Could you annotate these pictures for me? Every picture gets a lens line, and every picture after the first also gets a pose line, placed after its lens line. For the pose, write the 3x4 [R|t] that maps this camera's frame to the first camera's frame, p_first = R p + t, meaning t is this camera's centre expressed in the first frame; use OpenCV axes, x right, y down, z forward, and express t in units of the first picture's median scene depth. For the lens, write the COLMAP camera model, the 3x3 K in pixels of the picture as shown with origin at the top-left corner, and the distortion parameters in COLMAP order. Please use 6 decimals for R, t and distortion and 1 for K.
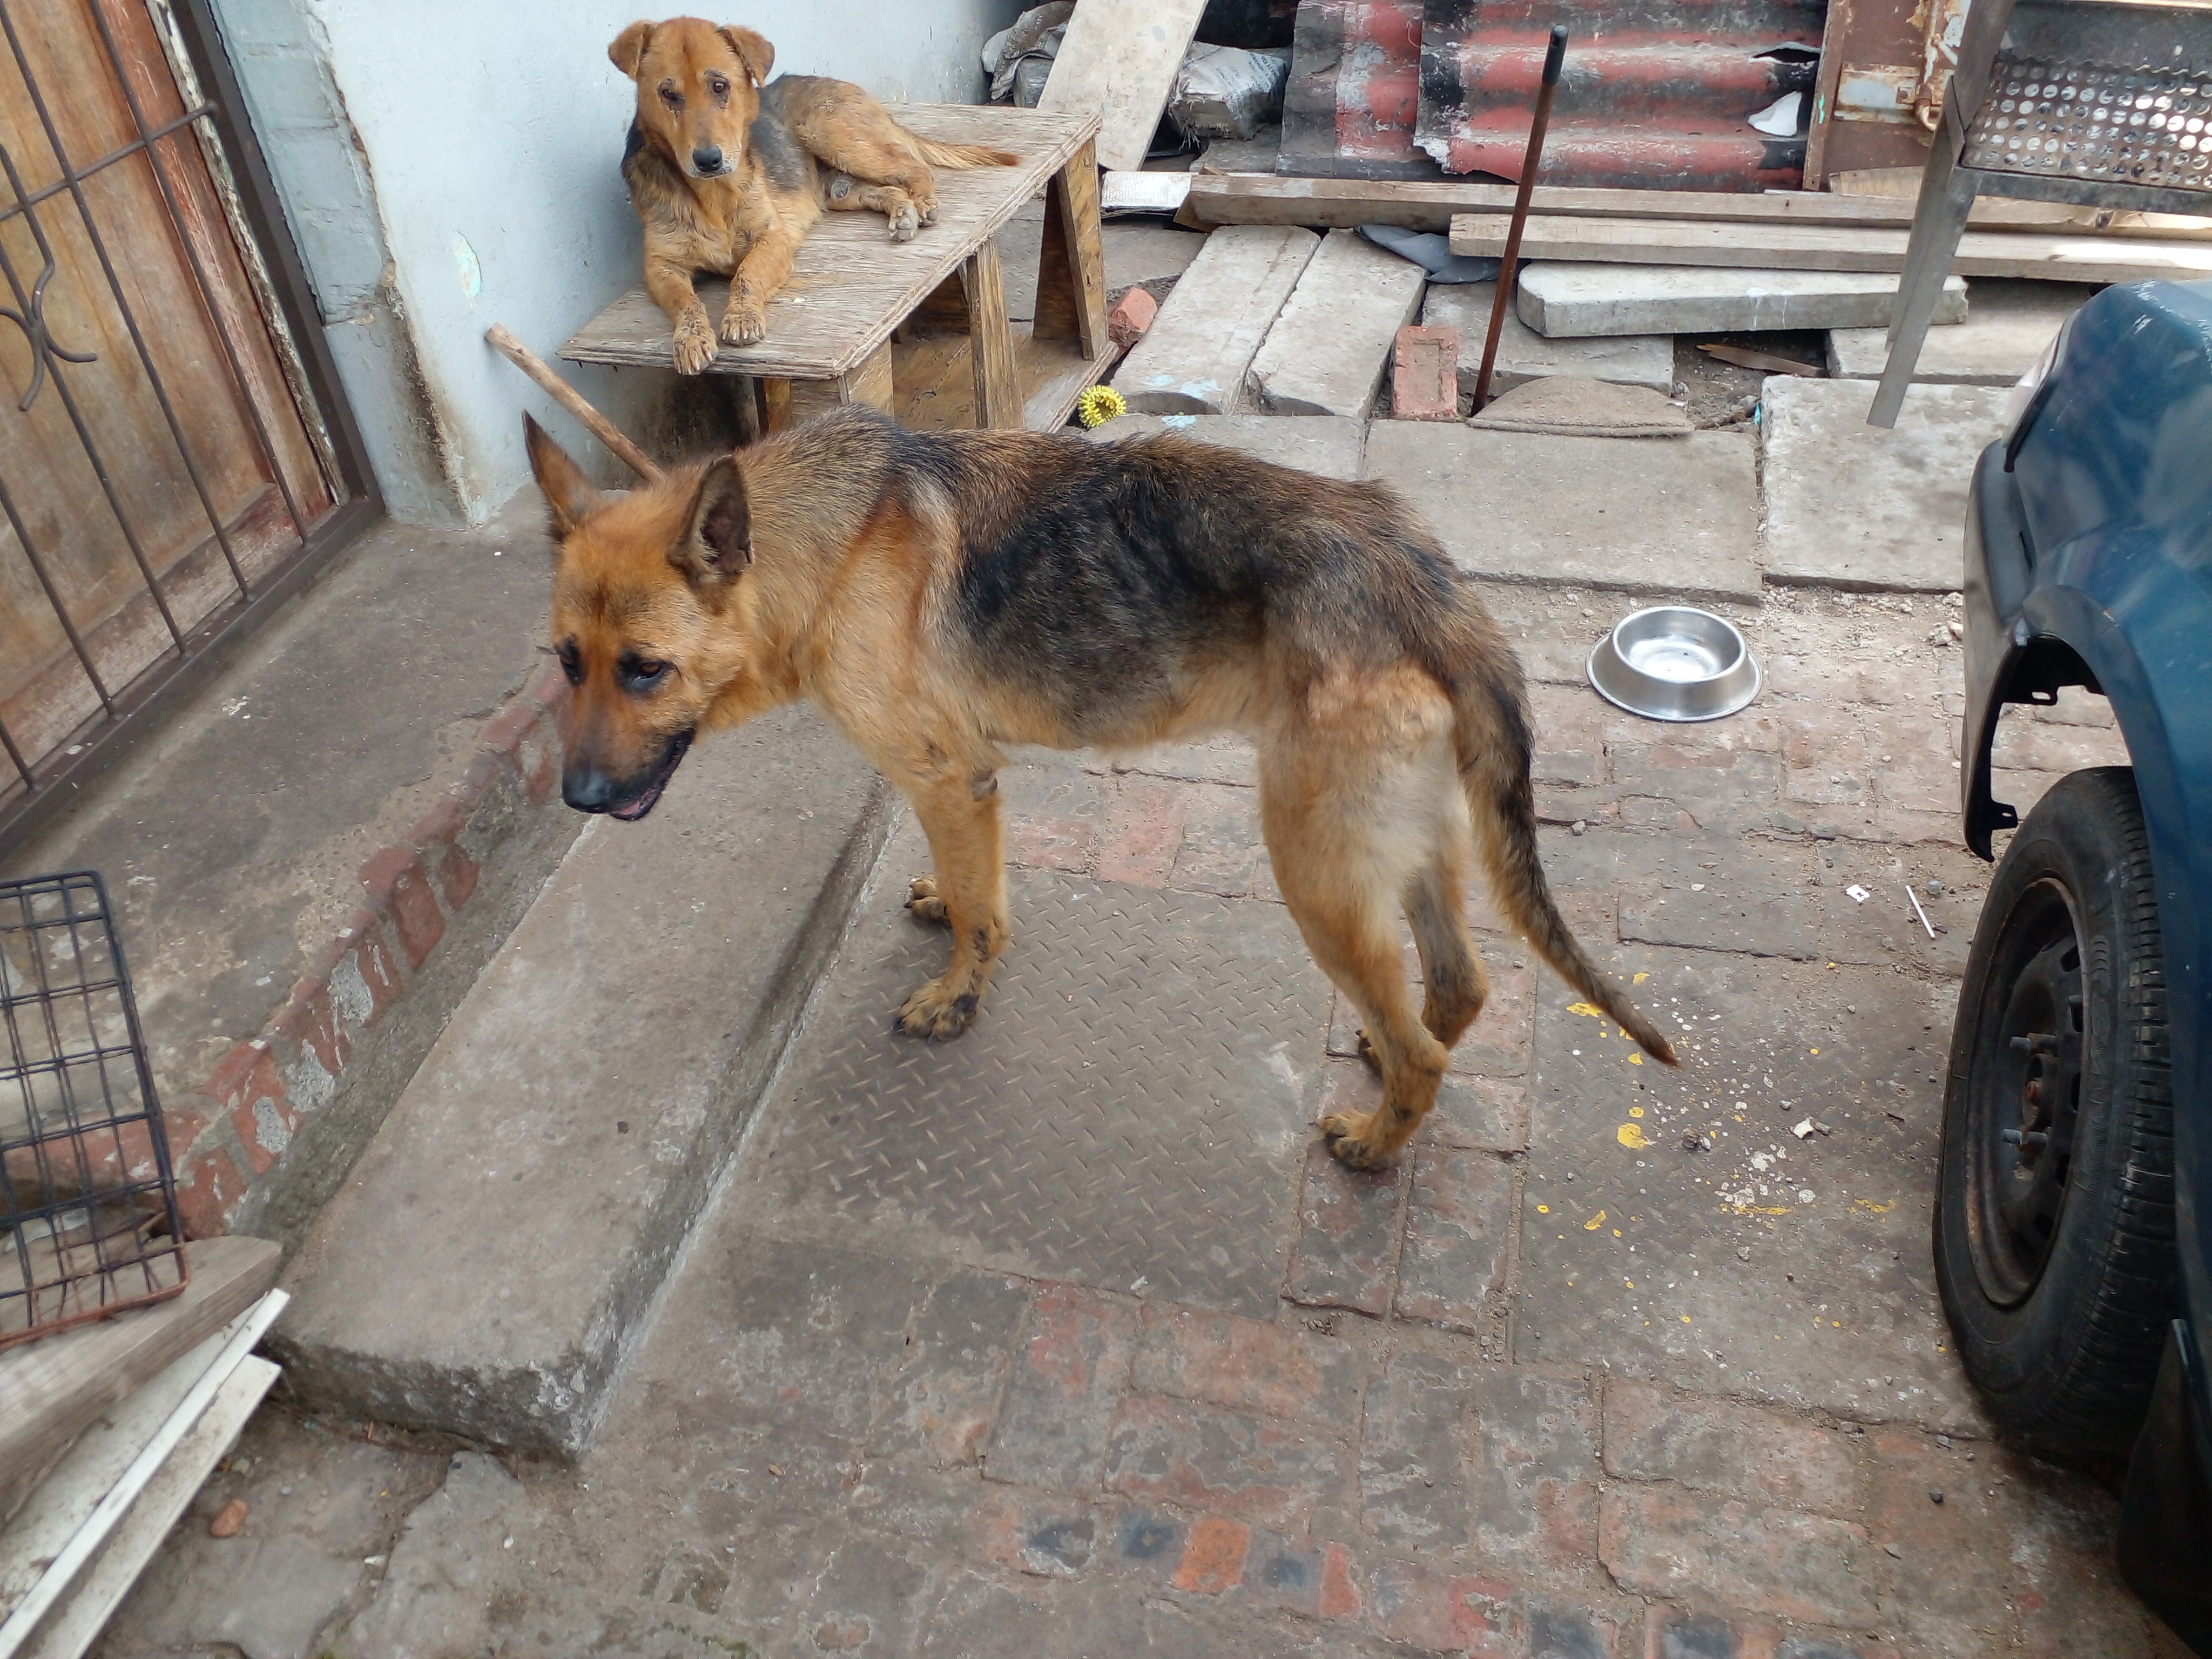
lens RADIAL K [[1767.1, 0, 1109.2], [0, 1767.1, 889.6], [0, 0, 1]] dist [0.015455, -0.057695]
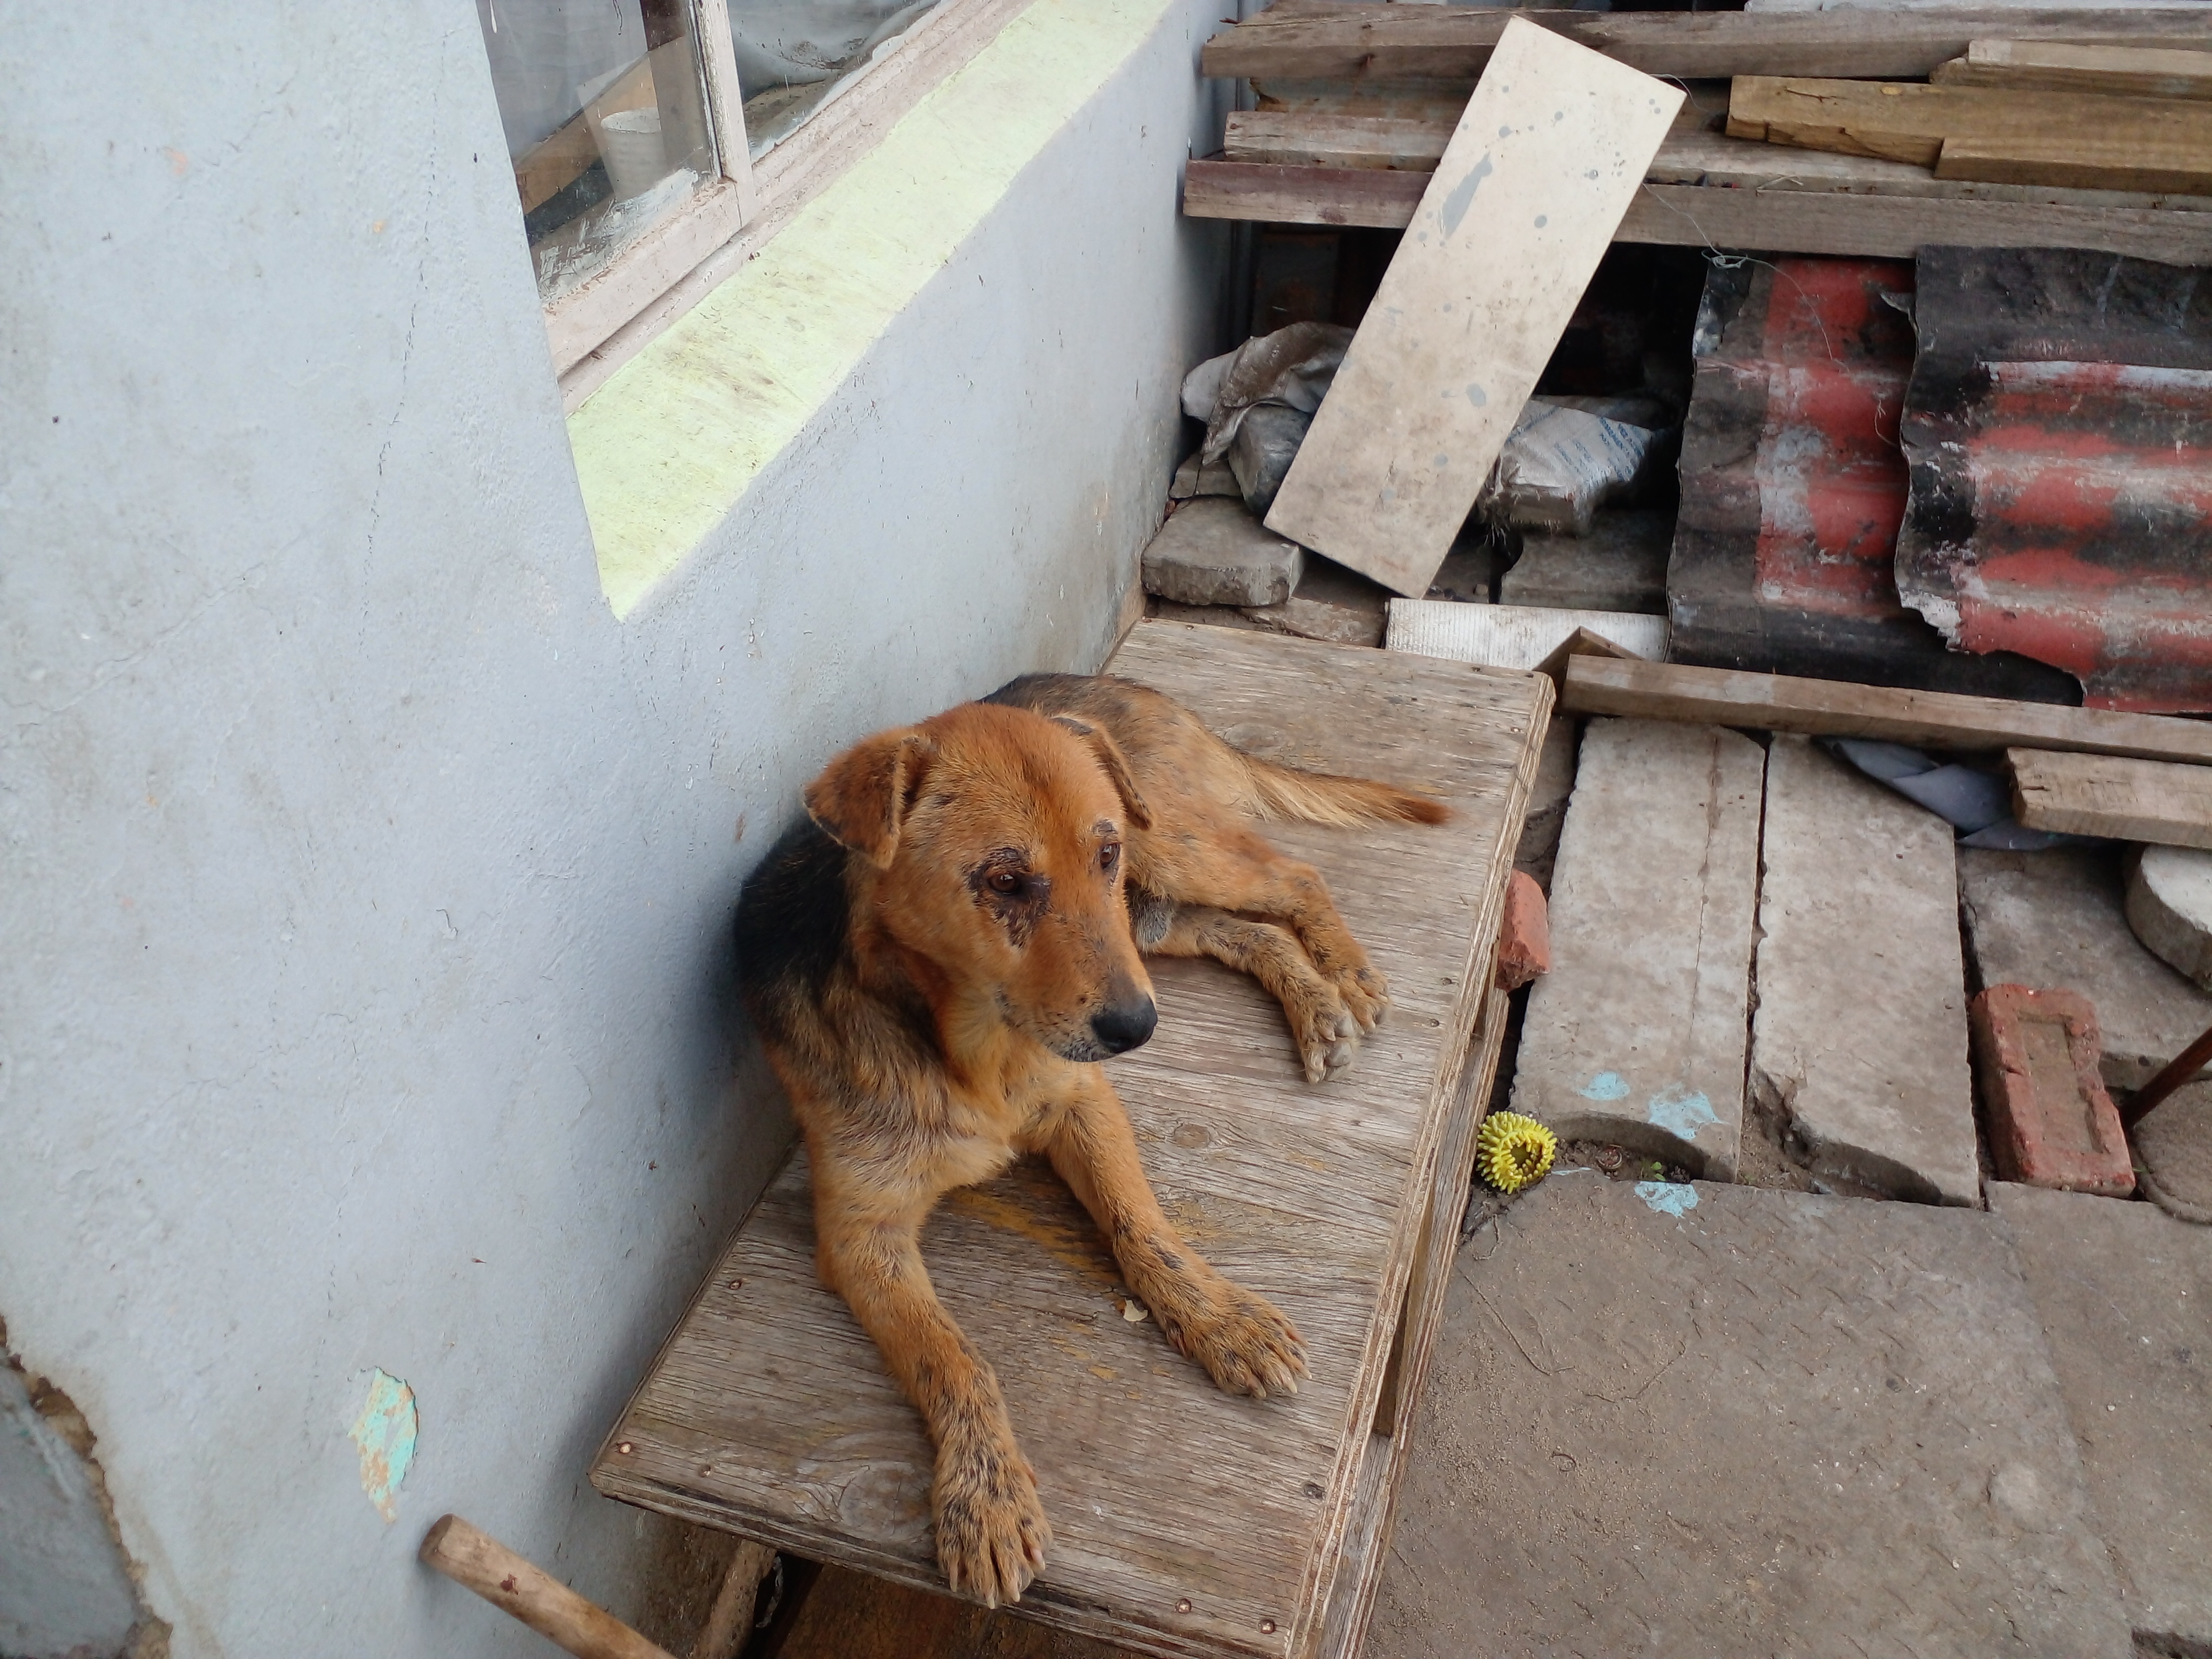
lens RADIAL K [[1739.0, 0, 1095.6], [0, 1739.0, 863.7], [0, 0, 1]] dist [0.012150, -0.063309]
pose [[0.999166, 0.018399, 0.036452, -0.159706], [-0.016937, 0.999055, -0.040026, -0.335839], [-0.037154, 0.039375, 0.998533, 0.435317]]
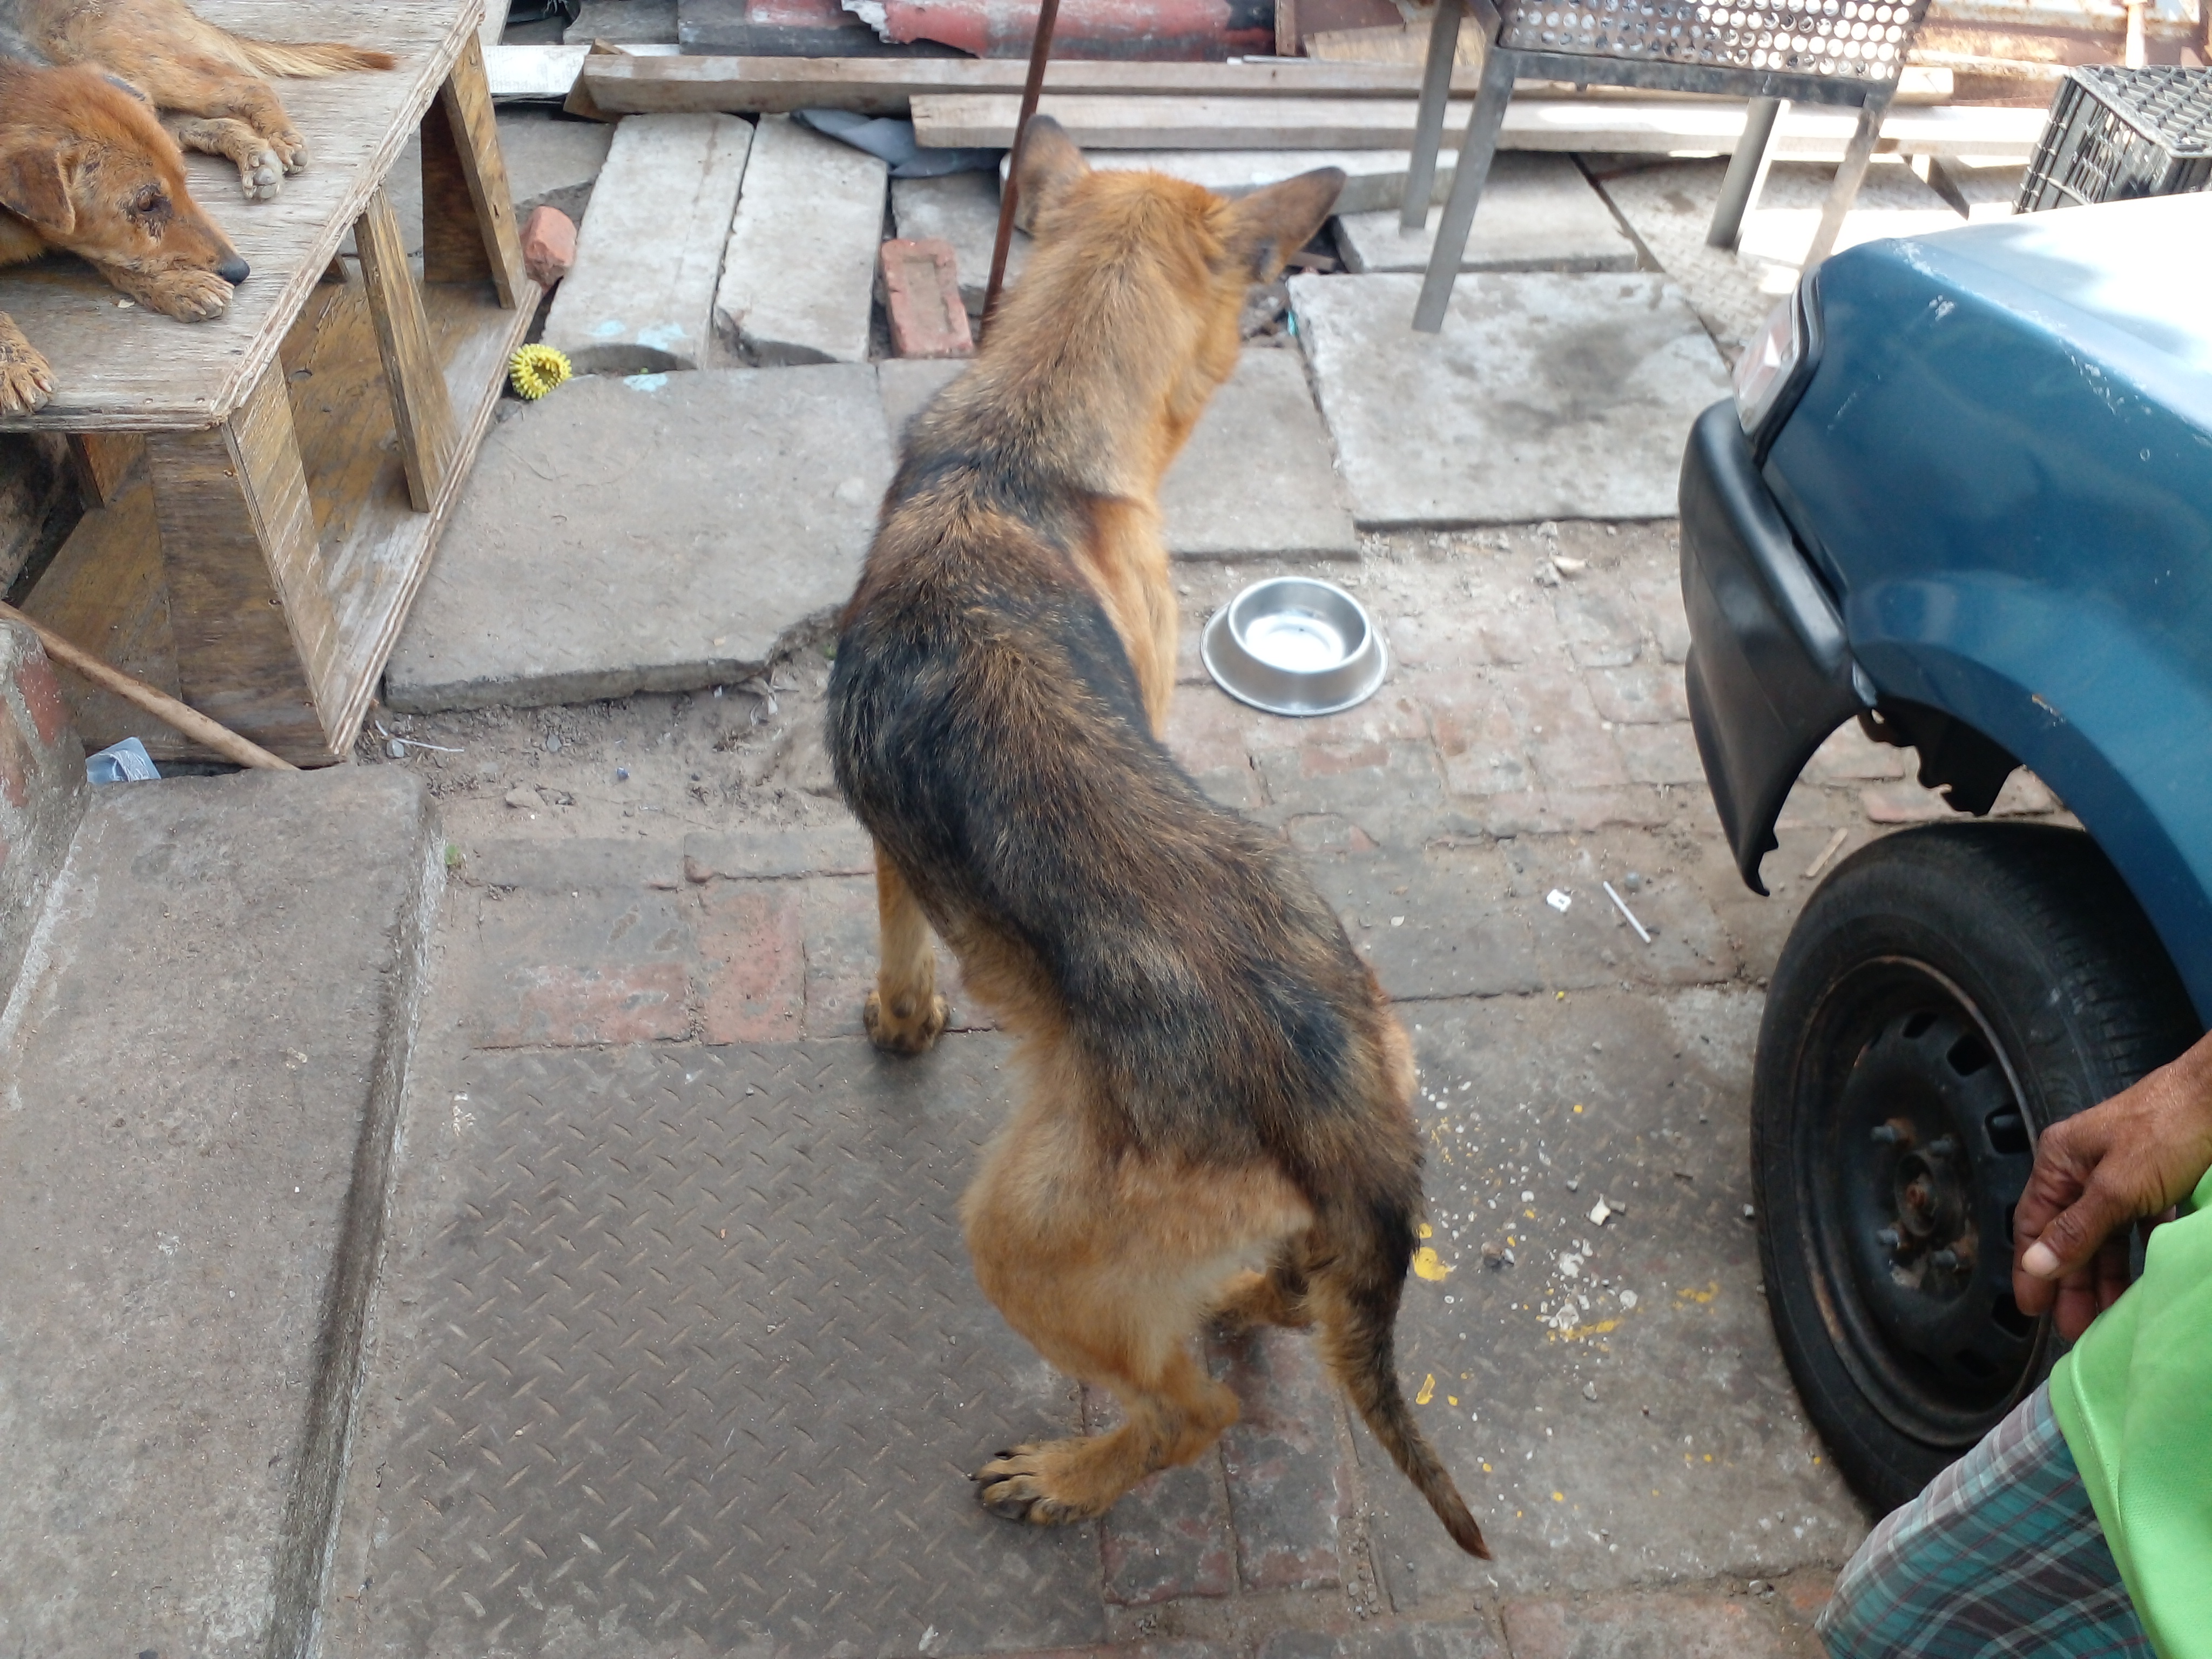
lens RADIAL K [[1739.0, 0, 1095.6], [0, 1739.0, 863.7], [0, 0, 1]] dist [0.012150, -0.063309]
pose [[0.931840, -0.171483, 0.319792, -0.058488], [0.141812, 0.983301, 0.114054, -0.108618], [-0.334010, -0.060930, 0.940598, 0.171248]]
